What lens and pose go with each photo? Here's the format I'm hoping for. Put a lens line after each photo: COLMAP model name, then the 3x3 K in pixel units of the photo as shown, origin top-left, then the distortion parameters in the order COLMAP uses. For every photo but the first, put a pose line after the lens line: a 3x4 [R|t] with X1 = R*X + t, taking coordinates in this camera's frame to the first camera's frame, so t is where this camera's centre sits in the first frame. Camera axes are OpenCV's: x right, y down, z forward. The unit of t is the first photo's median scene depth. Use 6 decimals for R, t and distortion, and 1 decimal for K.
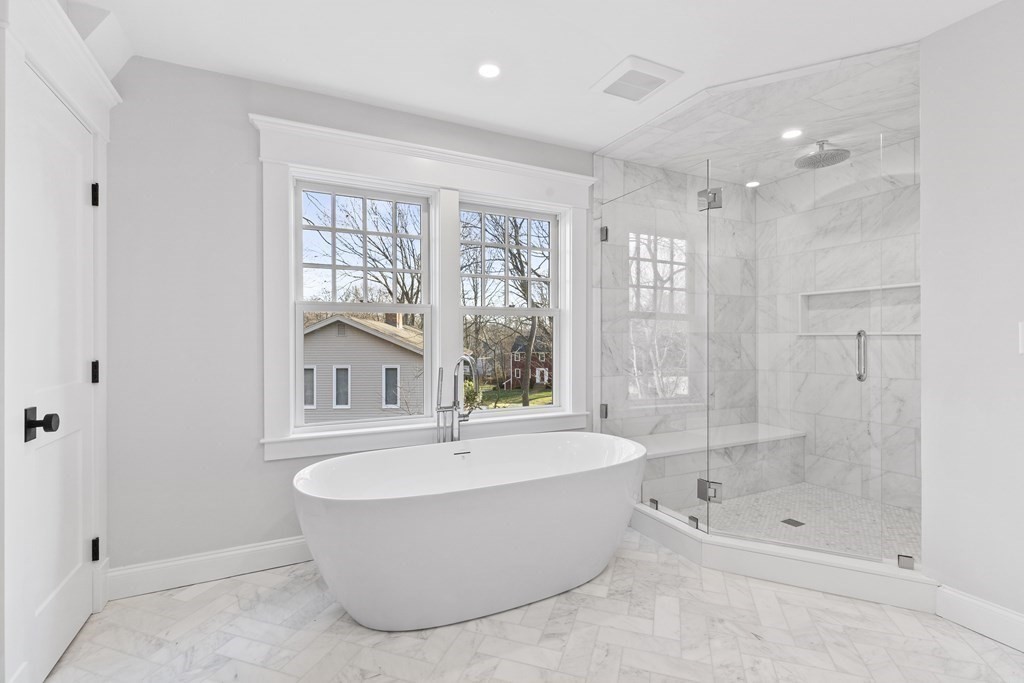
lens RADIAL K [[456.6, 0, 510.7], [0, 456.6, 336.5], [0, 0, 1]] dist [0.001718, 0.000163]
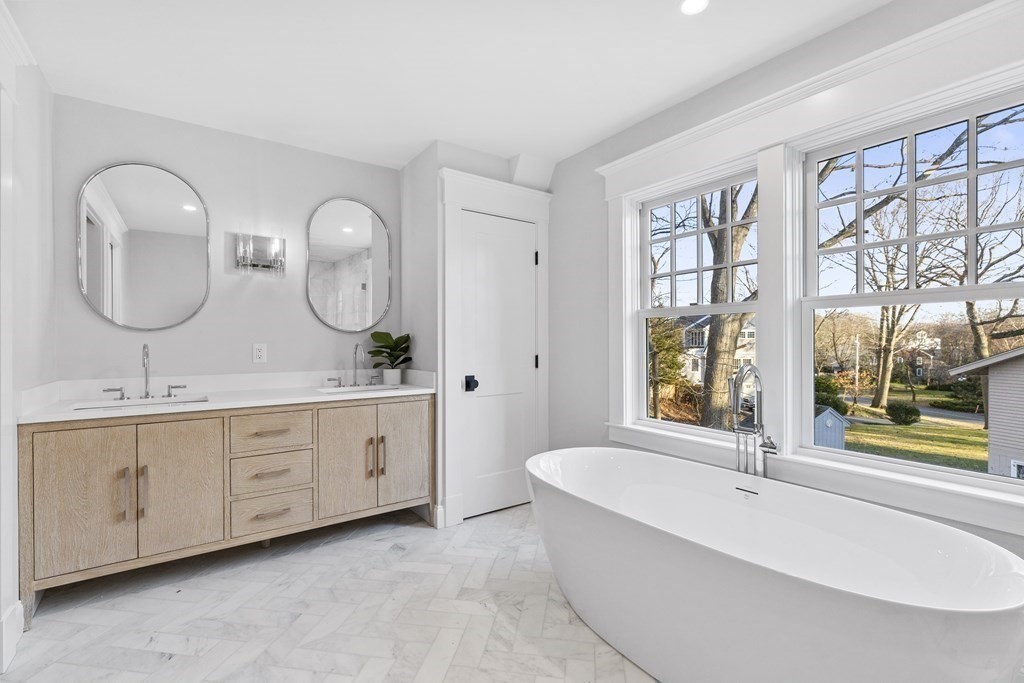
lens RADIAL K [[456.6, 0, 514.7], [0, 456.6, 345.8], [0, 0, 1]] dist [0.001718, 0.000163]
pose [[0.158609, 0.004741, -0.987330, 0.697264], [0.007093, 0.999957, 0.005941, 0.005122], [0.987316, -0.007946, 0.158569, 0.585327]]
